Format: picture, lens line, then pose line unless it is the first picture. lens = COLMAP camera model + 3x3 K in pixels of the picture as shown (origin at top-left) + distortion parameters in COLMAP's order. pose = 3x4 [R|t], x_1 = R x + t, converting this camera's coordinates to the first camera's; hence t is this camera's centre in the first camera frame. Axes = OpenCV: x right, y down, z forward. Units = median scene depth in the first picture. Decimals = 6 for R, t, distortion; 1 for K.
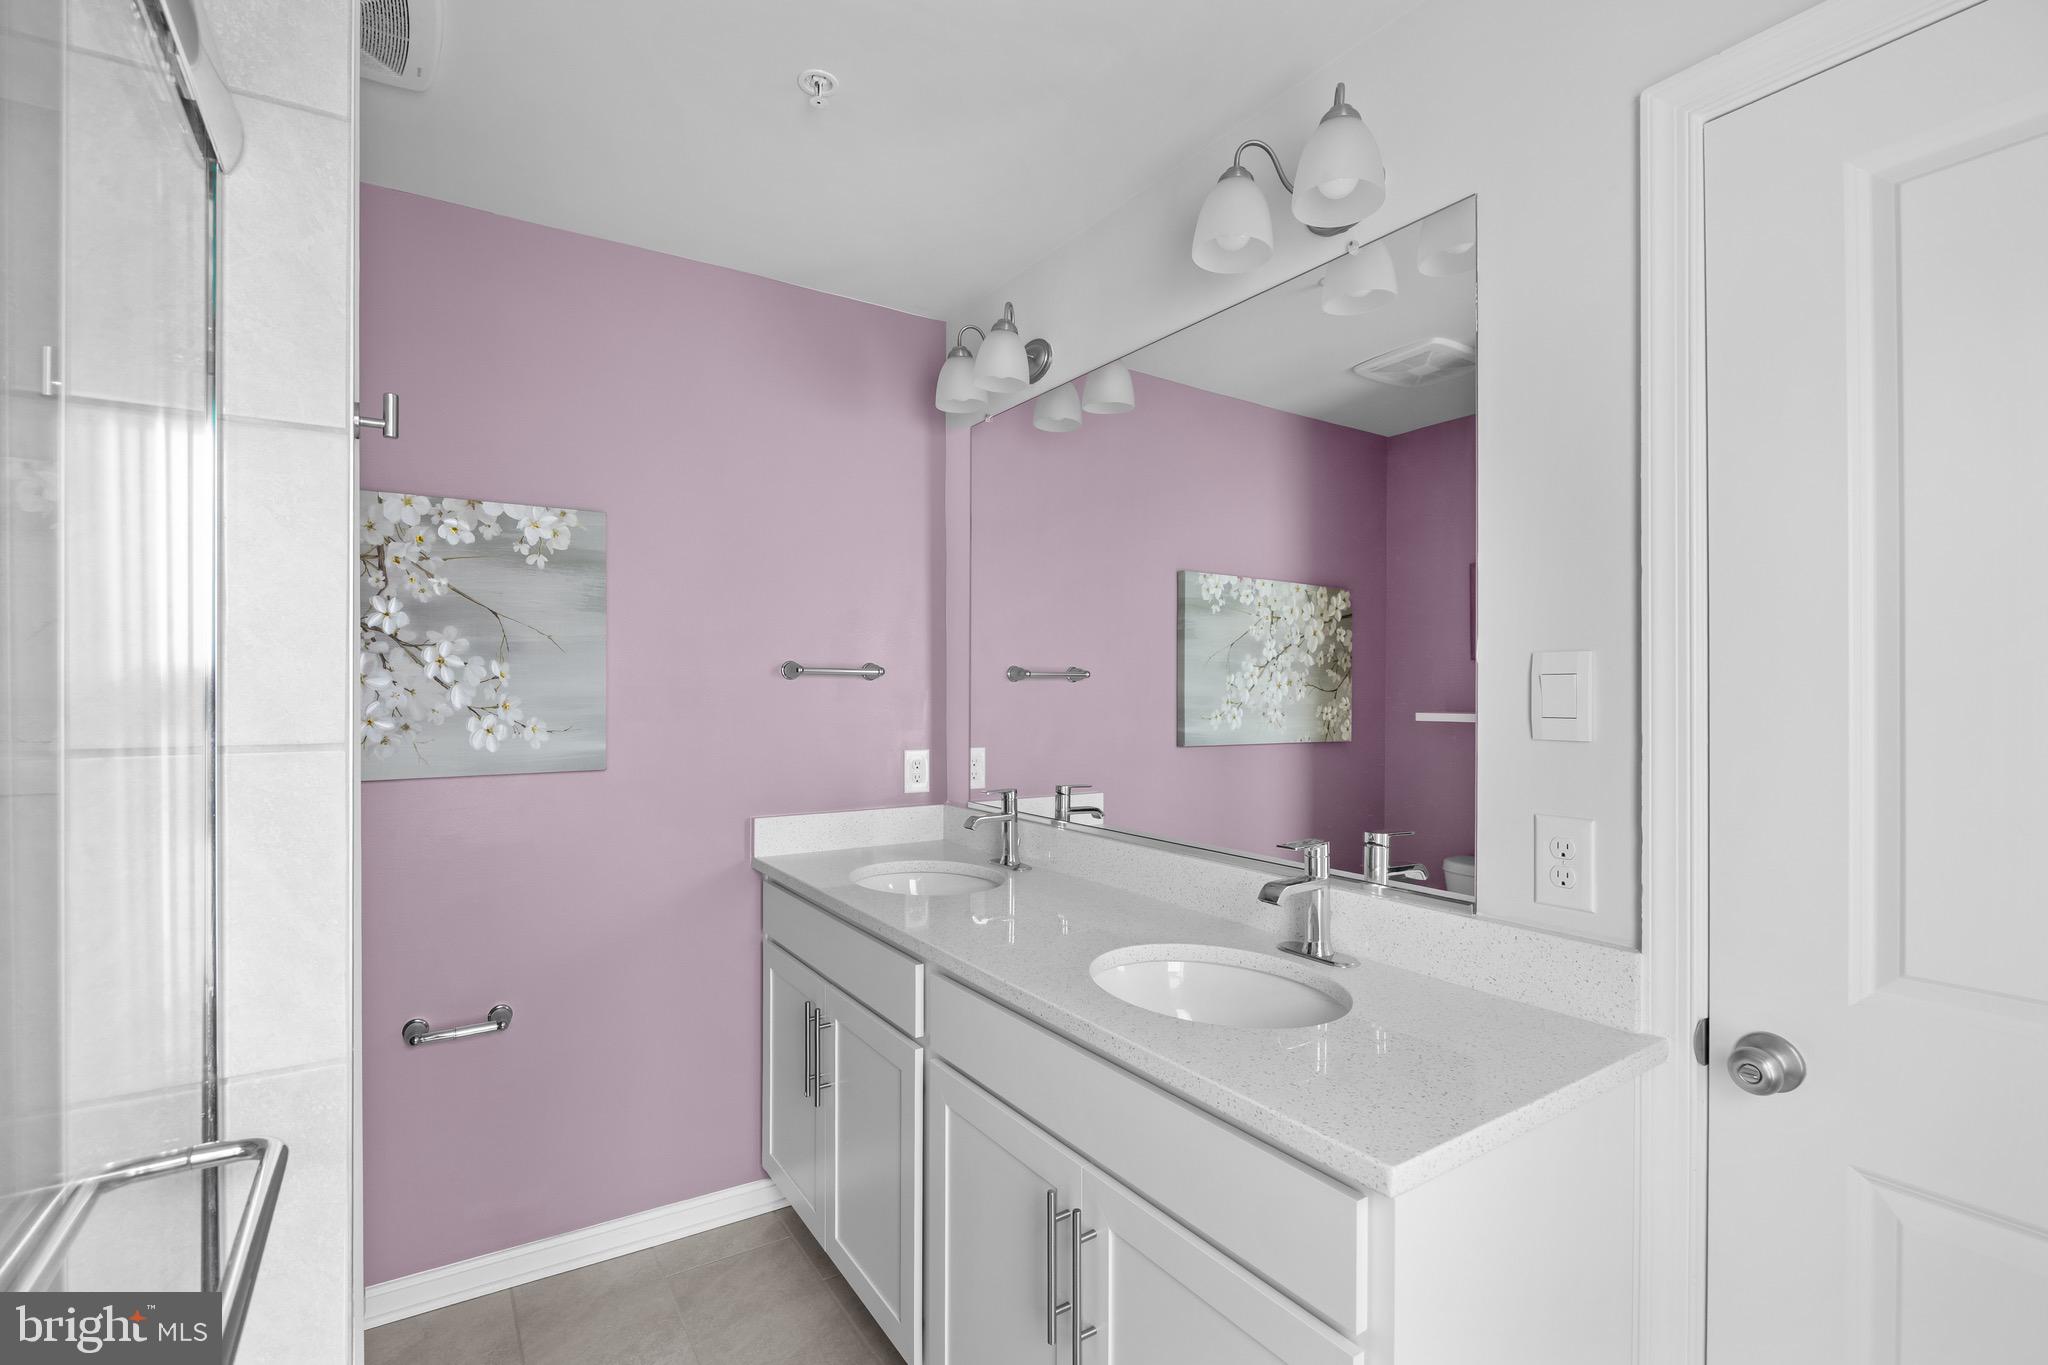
lens RADIAL K [[944.4, 0, 1020.6], [0, 944.4, 689.6], [0, 0, 1]] dist [-0.004421, -0.000306]
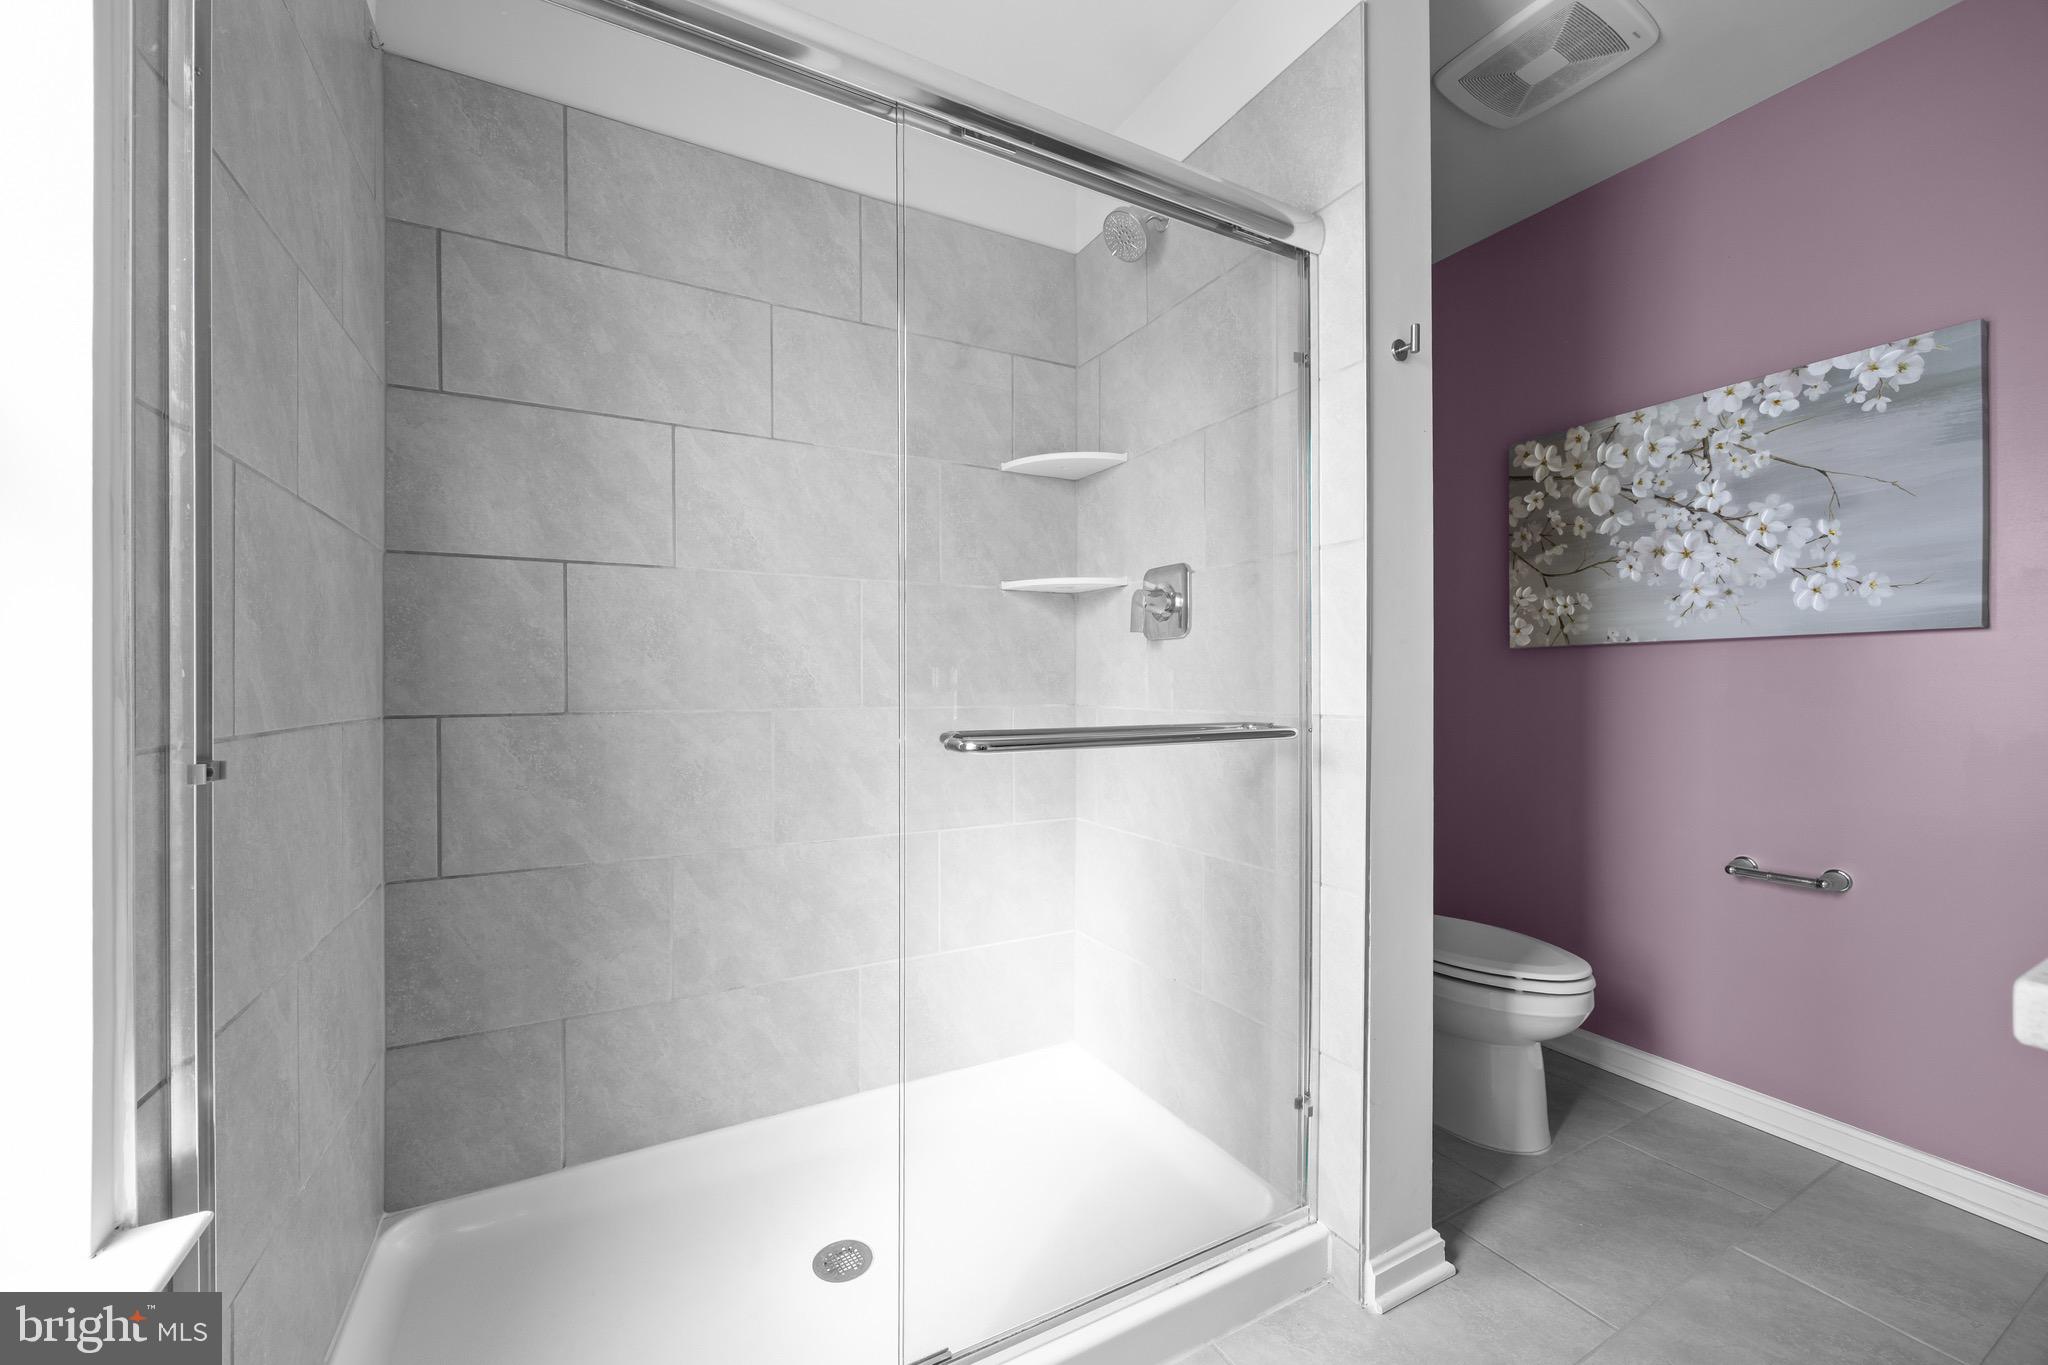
lens RADIAL K [[795.5, 0, 1018.2], [0, 795.5, 683.1], [0, 0, 1]] dist [0.000655, 0.000366]
pose [[-0.082207, 0.002241, -0.996613, 0.360810], [0.005244, 0.999985, 0.001816, 0.139718], [0.996601, -0.005077, -0.082218, 0.224822]]
